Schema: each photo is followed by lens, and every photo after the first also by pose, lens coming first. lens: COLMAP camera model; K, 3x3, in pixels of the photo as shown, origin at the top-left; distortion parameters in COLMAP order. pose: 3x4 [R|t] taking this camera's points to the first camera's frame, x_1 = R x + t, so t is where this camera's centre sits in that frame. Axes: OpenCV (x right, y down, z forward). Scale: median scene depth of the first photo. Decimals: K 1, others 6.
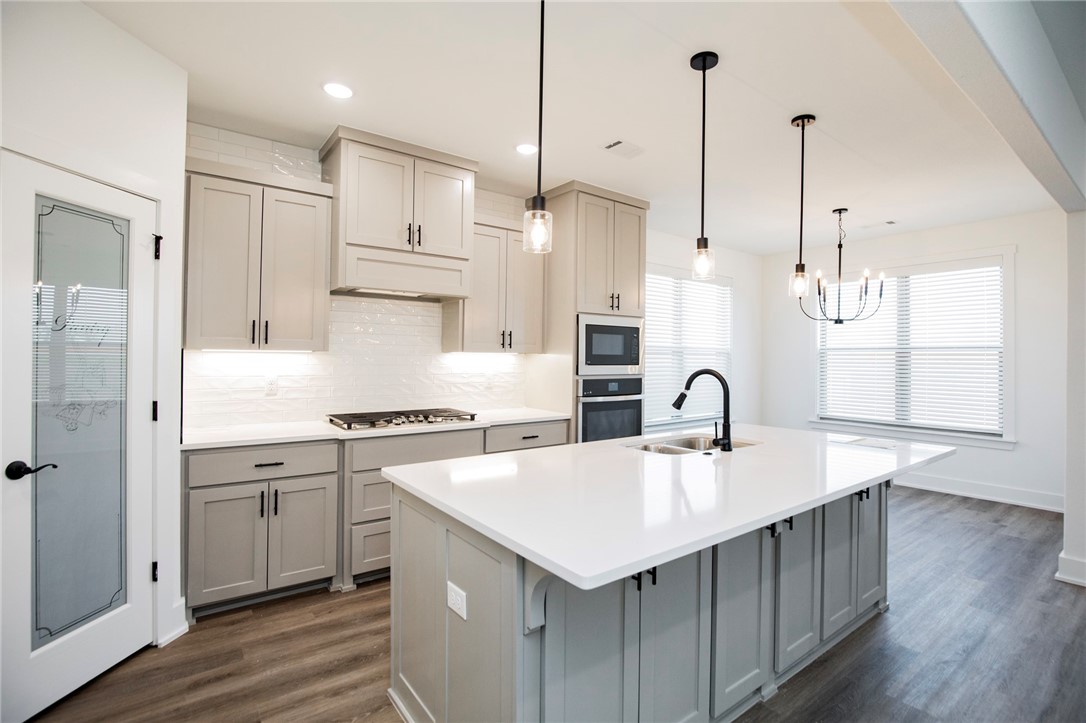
lens RADIAL K [[506.0, 0, 552.4], [0, 506.0, 354.5], [0, 0, 1]] dist [-0.027112, 0.001991]
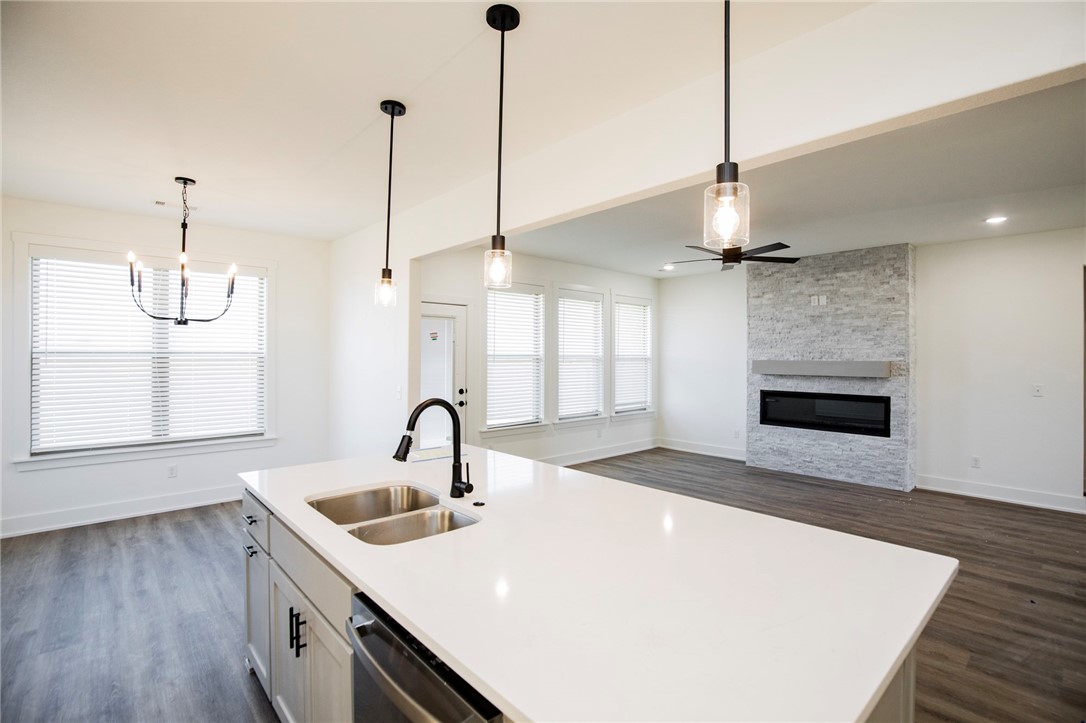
lens RADIAL K [[506.0, 0, 552.4], [0, 506.0, 354.5], [0, 0, 1]] dist [-0.027112, 0.001991]
pose [[-0.093725, -0.006232, 0.995579, -0.299091], [-0.008449, 0.999949, 0.005464, -0.027682], [-0.995562, -0.007900, -0.093773, 0.573661]]
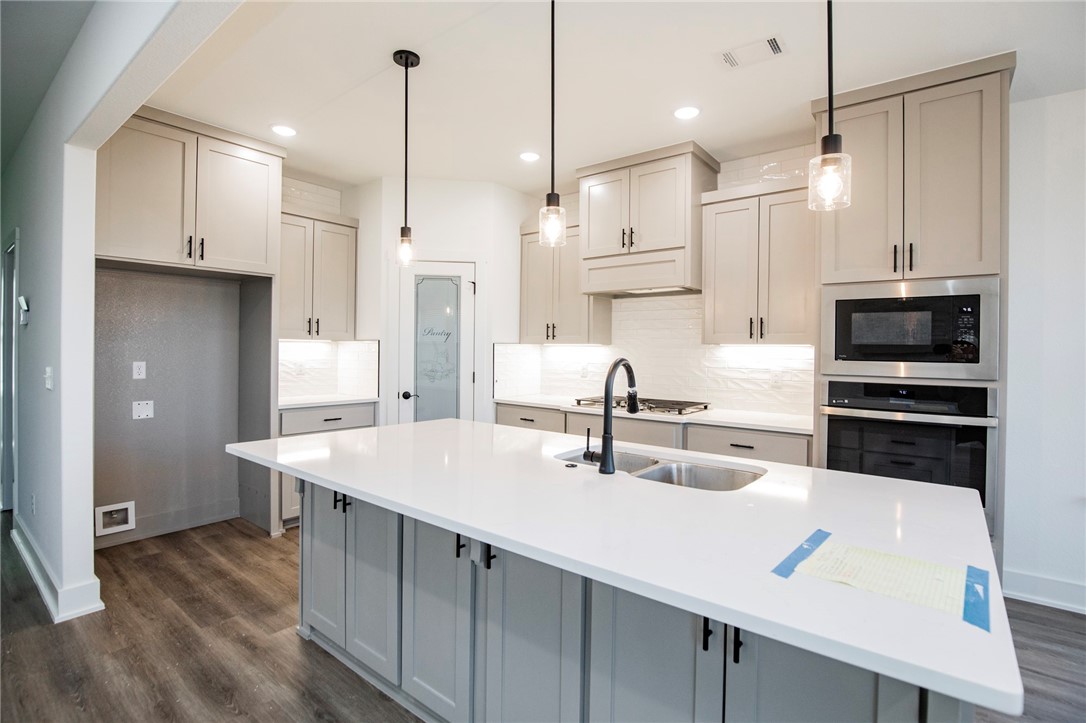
lens RADIAL K [[514.3, 0, 552.5], [0, 514.3, 352.4], [0, 0, 1]] dist [-0.025901, -0.000090]
pose [[0.253440, -0.001347, -0.967350, 0.635019], [-0.005841, 0.999979, -0.002923, 0.014881], [0.967334, 0.006391, 0.253426, 0.458832]]
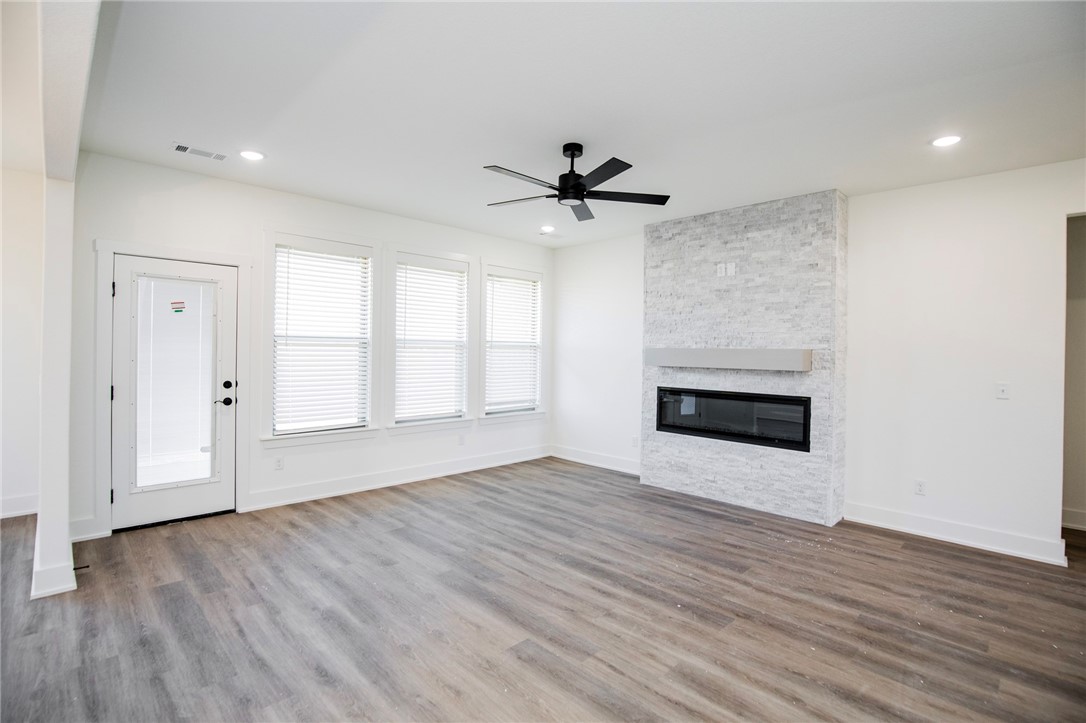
lens RADIAL K [[514.3, 0, 552.5], [0, 514.3, 352.4], [0, 0, 1]] dist [-0.025901, -0.000090]
pose [[-0.133529, -0.013259, 0.990956, 0.033262], [-0.020086, 0.999741, 0.010670, -0.002972], [-0.990841, -0.018480, -0.133761, 0.166413]]
